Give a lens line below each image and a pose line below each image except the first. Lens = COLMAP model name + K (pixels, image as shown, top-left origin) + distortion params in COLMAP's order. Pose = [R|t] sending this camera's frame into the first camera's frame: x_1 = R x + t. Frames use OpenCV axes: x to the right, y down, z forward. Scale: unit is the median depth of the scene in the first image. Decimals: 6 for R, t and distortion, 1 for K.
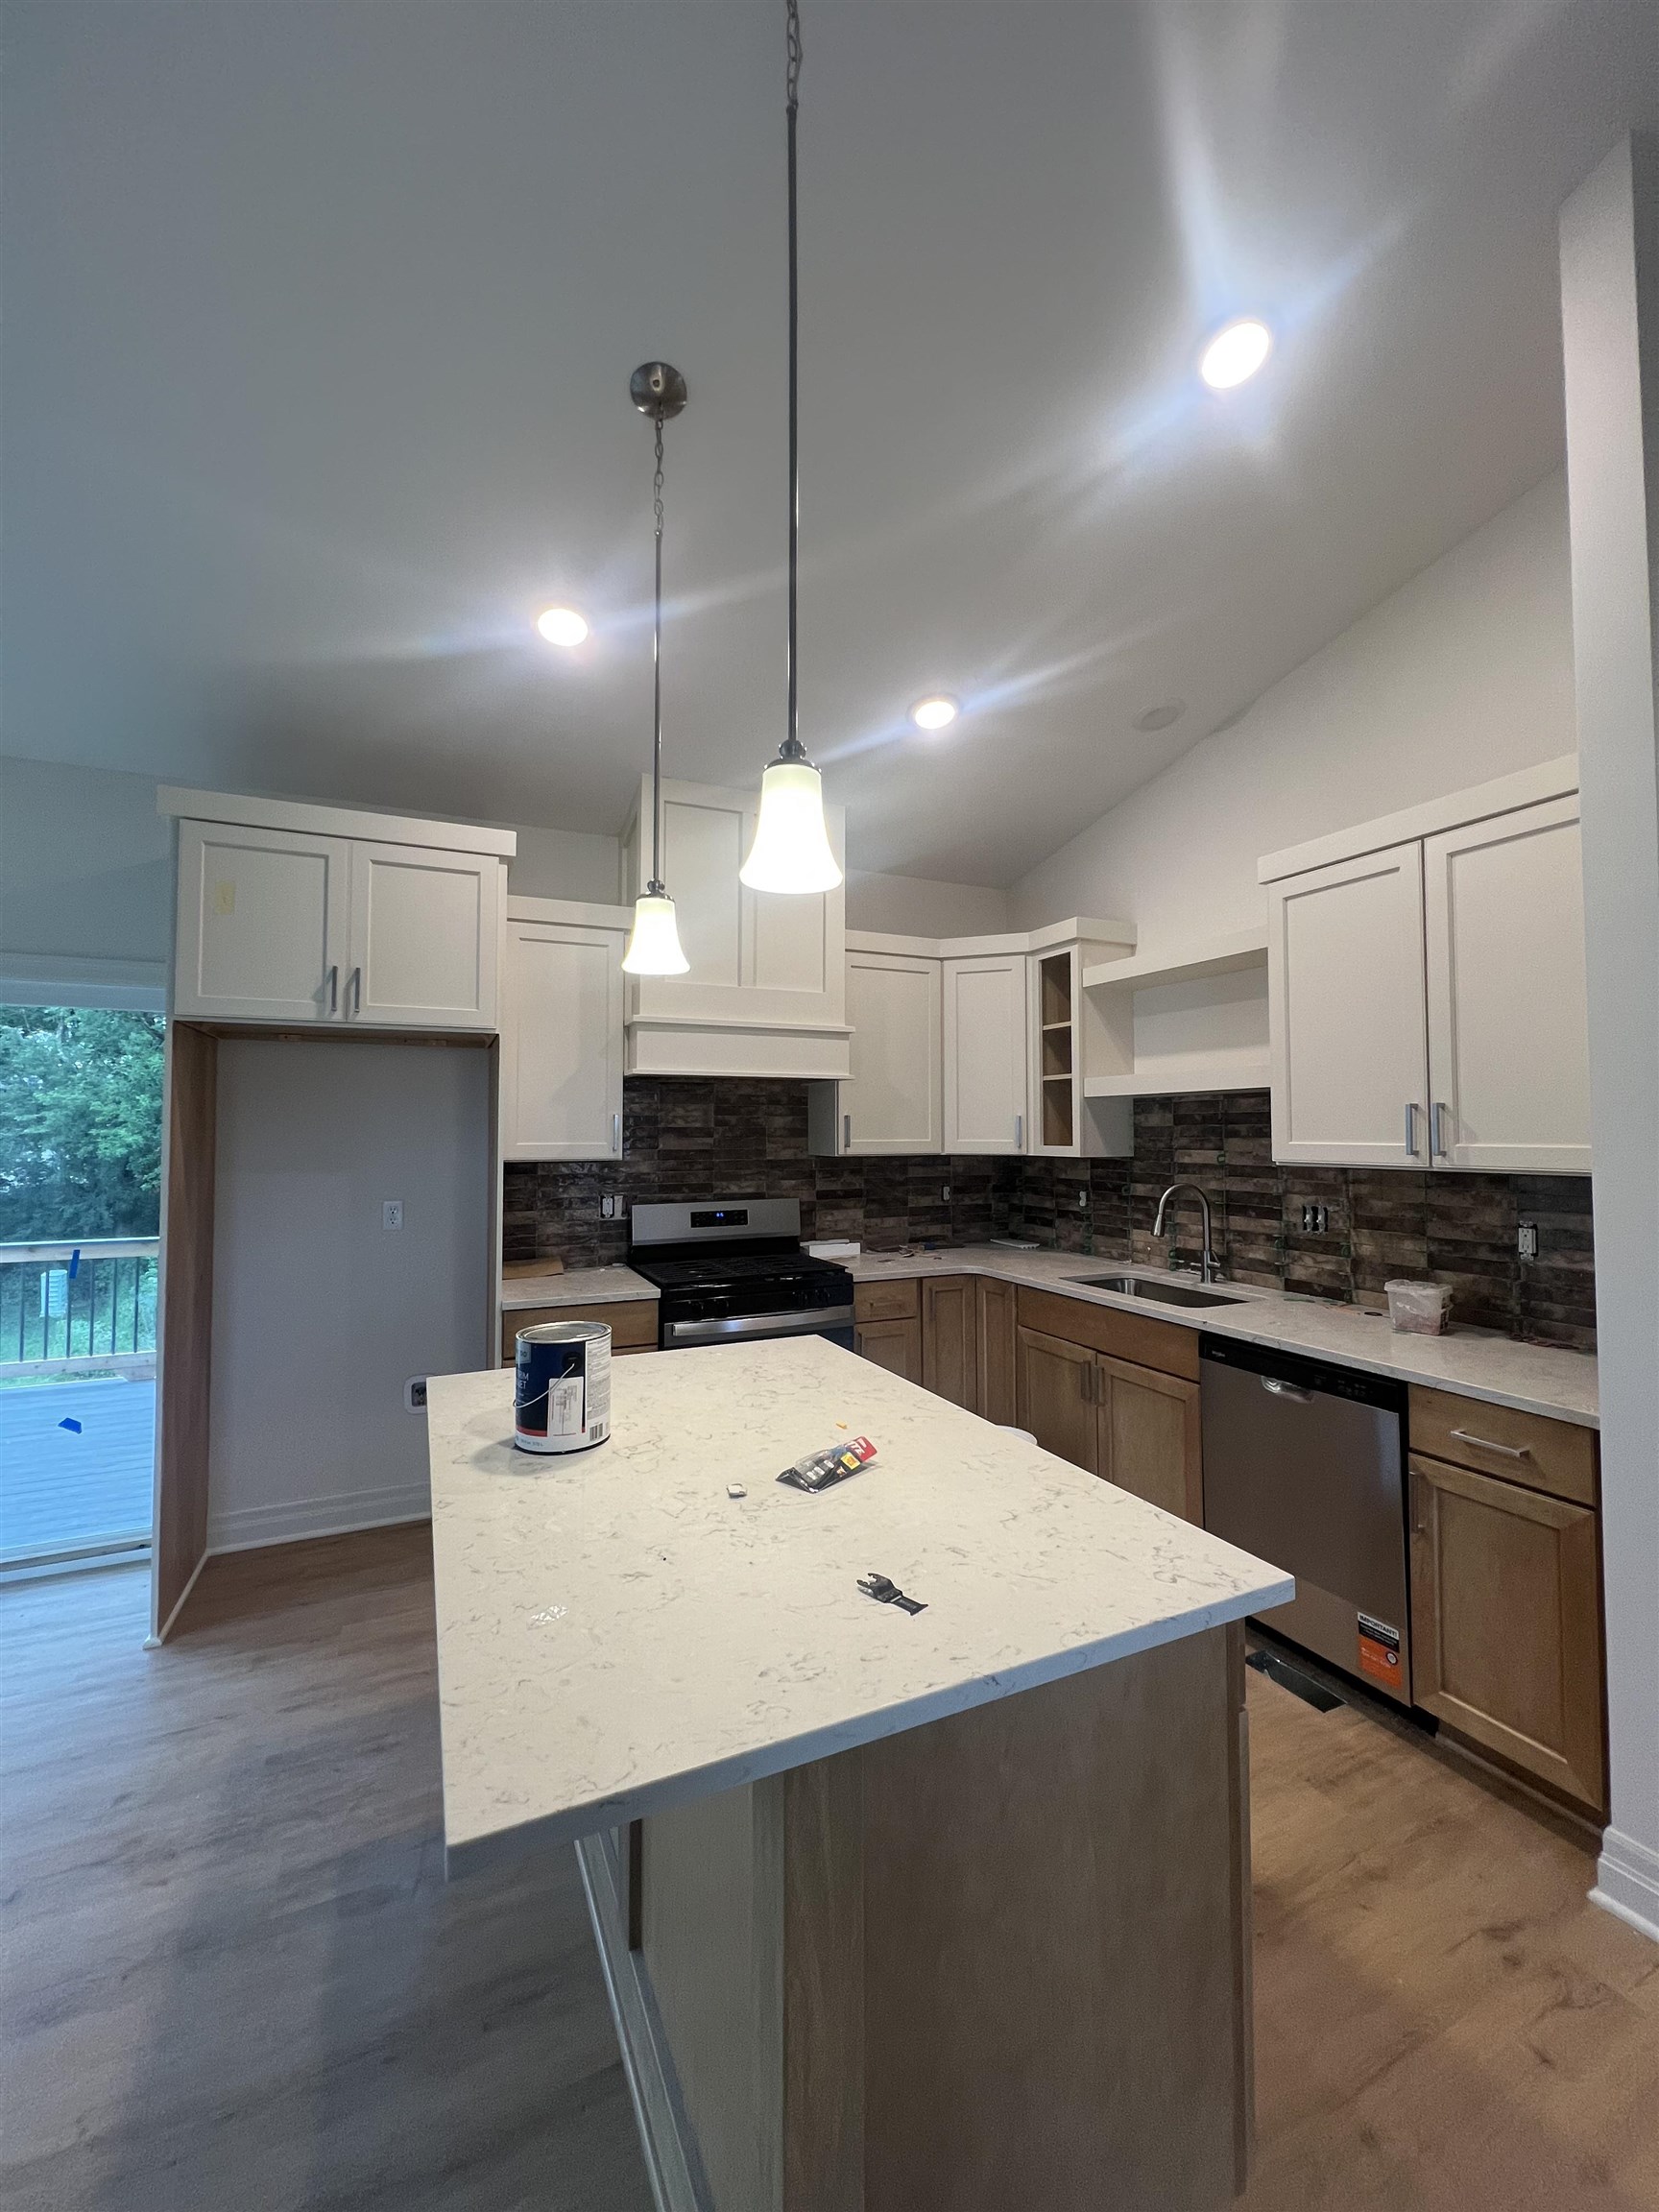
lens RADIAL K [[882.3, 0, 824.5], [0, 882.3, 1099.4], [0, 0, 1]] dist [-0.004127, 0.000985]
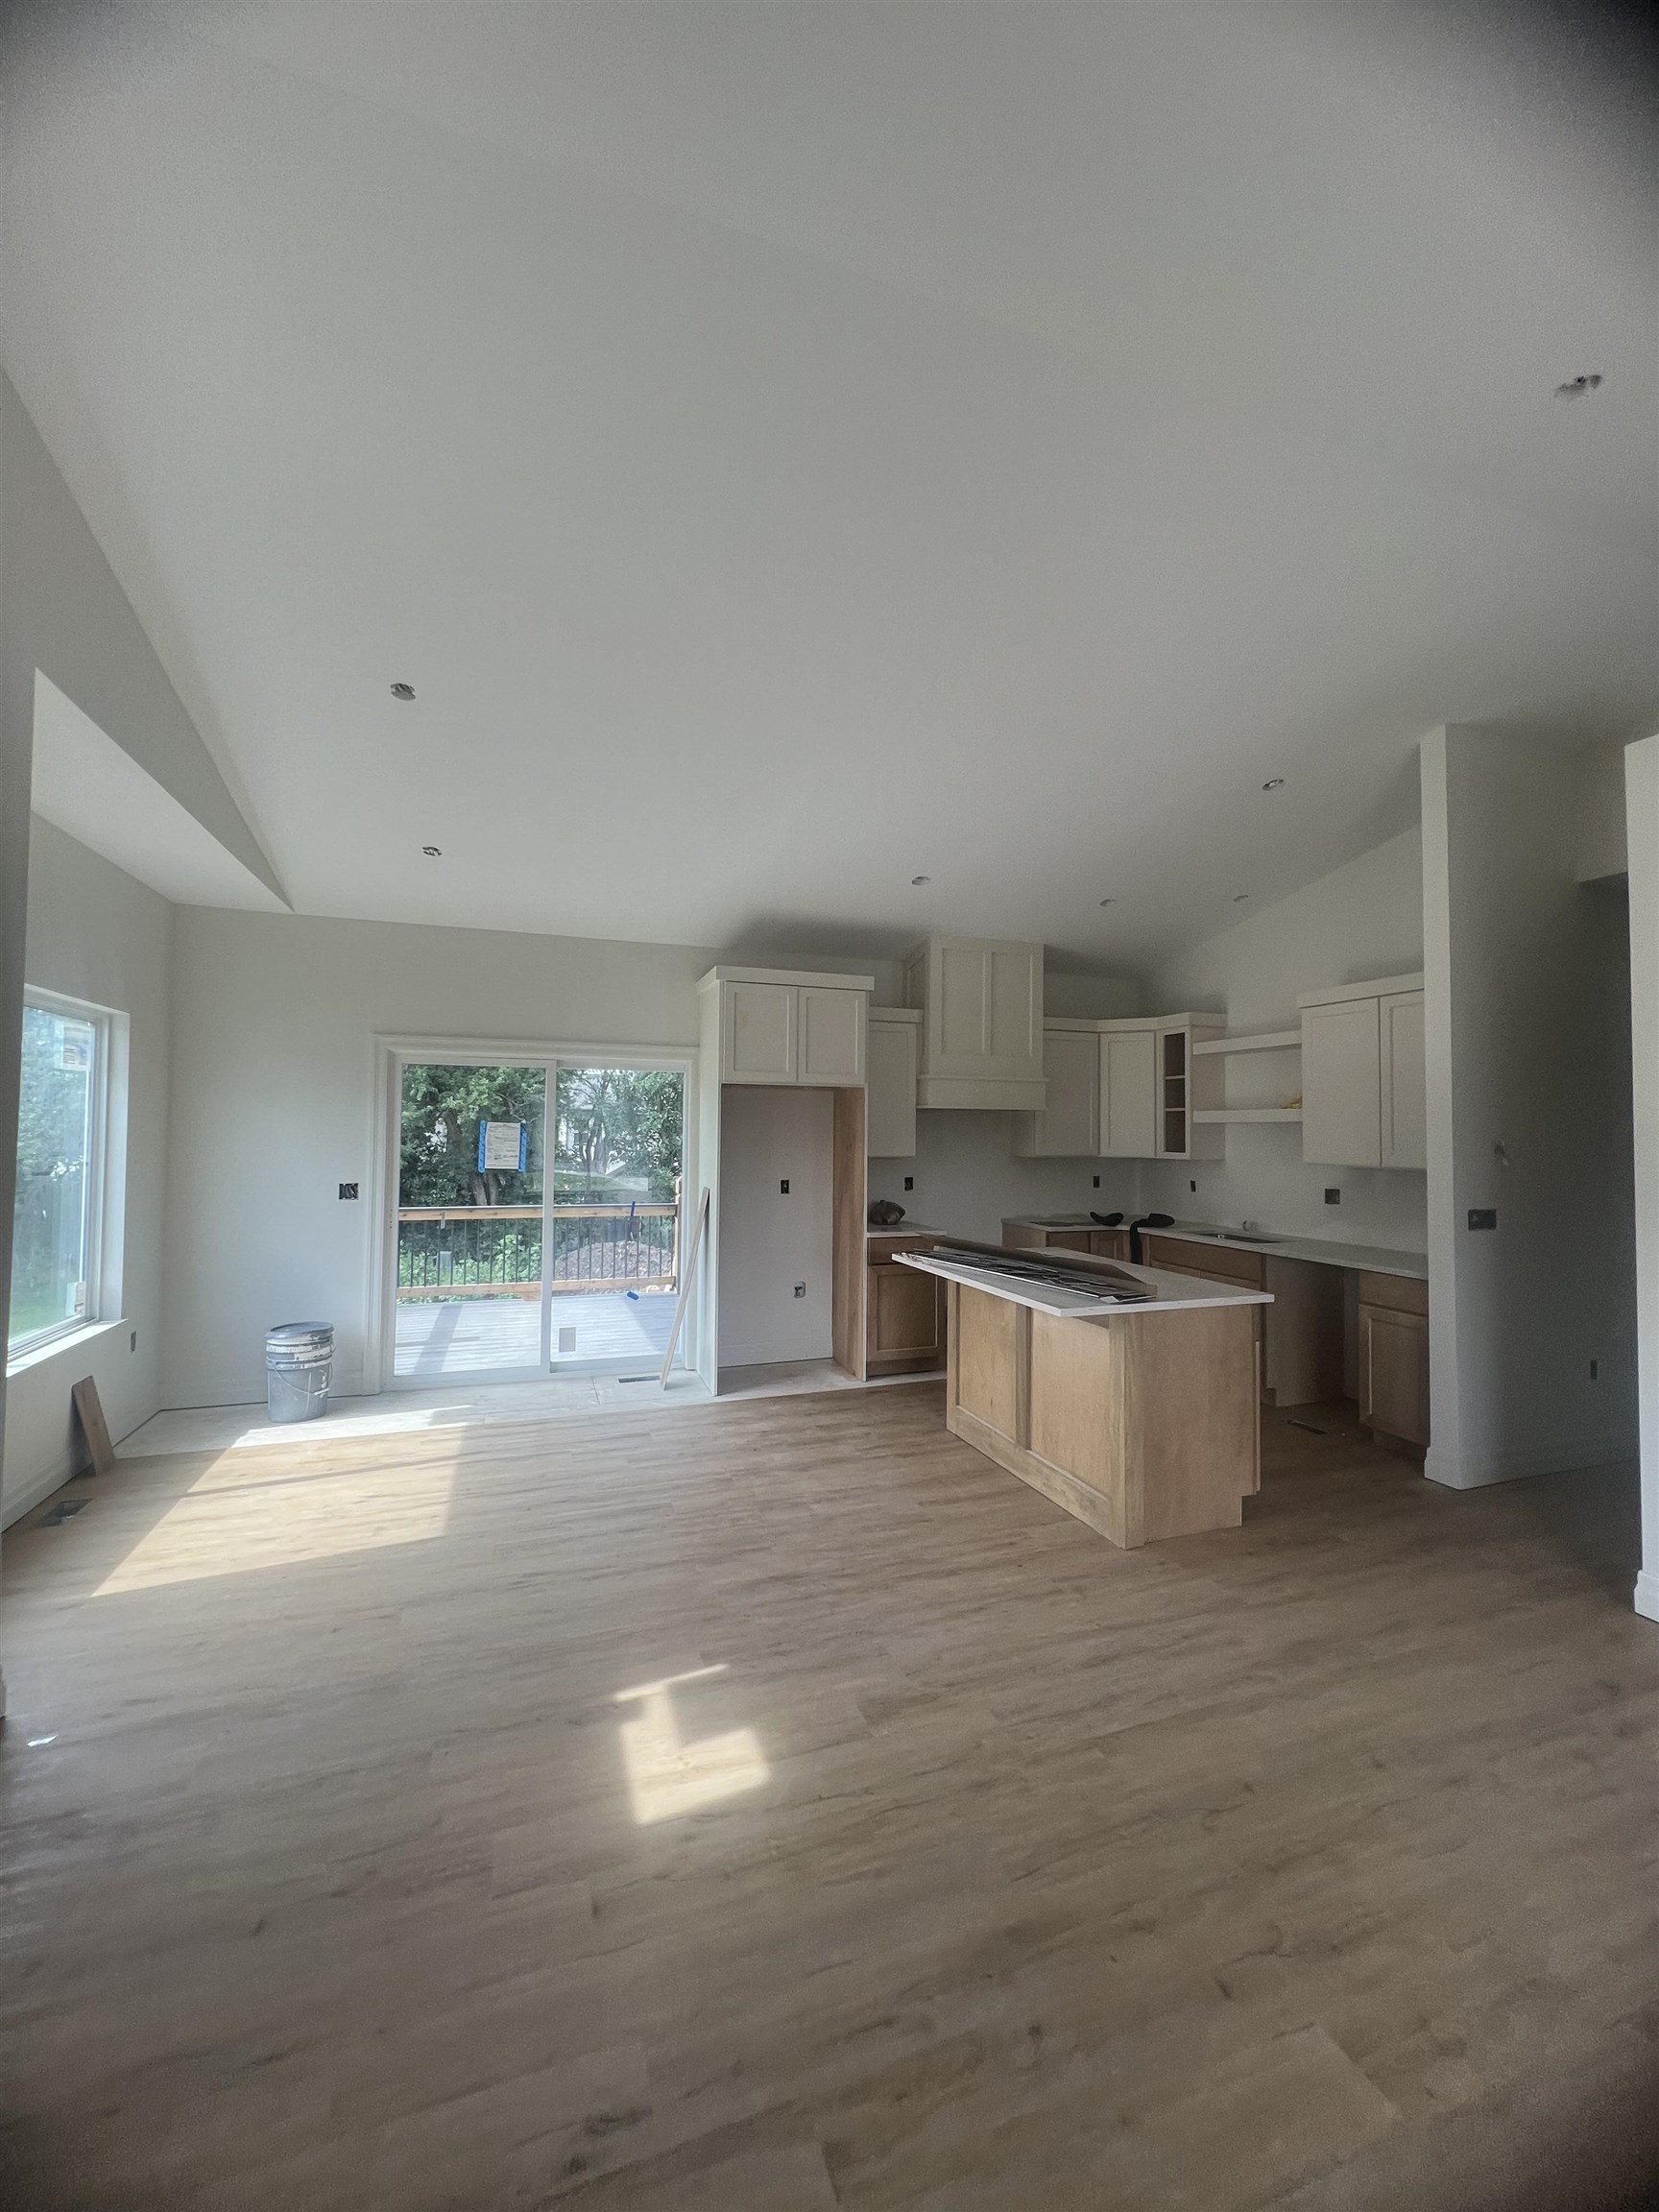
lens RADIAL K [[882.3, 0, 836.5], [0, 882.3, 1097.9], [0, 0, 1]] dist [-0.004127, 0.000985]
pose [[0.996691, 0.009054, -0.080774, -0.221275], [-0.009221, 0.999956, -0.001700, -0.038638], [0.080755, 0.002440, 0.996731, -0.648715]]
